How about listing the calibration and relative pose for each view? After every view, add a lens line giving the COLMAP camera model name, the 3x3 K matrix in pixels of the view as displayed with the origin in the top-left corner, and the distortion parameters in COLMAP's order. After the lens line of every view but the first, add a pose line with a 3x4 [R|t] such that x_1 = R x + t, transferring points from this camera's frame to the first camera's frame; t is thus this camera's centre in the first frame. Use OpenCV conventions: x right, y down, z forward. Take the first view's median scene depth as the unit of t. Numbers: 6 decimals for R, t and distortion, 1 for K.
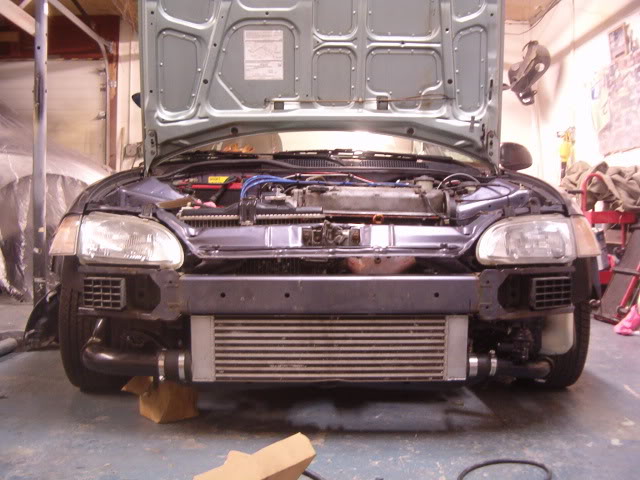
lens RADIAL K [[732.5, 0, 320.0], [0, 732.5, 240.0], [0, 0, 1]] dist [-0.213718, 0.023593]
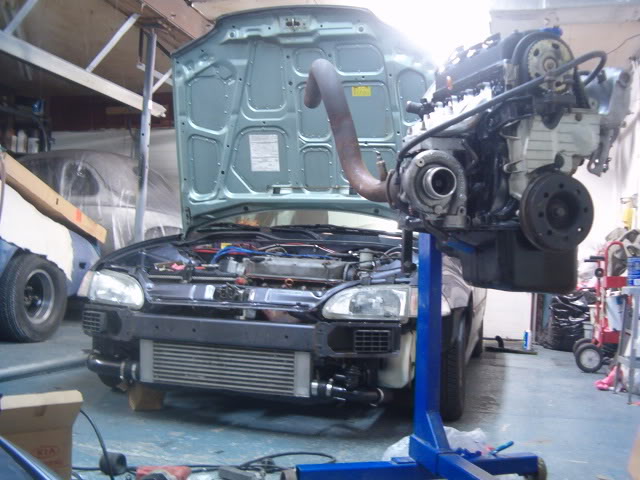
lens RADIAL K [[732.5, 0, 320.0], [0, 732.5, 240.0], [0, 0, 1]] dist [-0.213718, 0.023593]
pose [[0.965221, 0.028087, -0.259924, 0.517039], [-0.043717, 0.997554, -0.054549, -0.036552], [0.257756, 0.064015, 0.964087, -0.362797]]
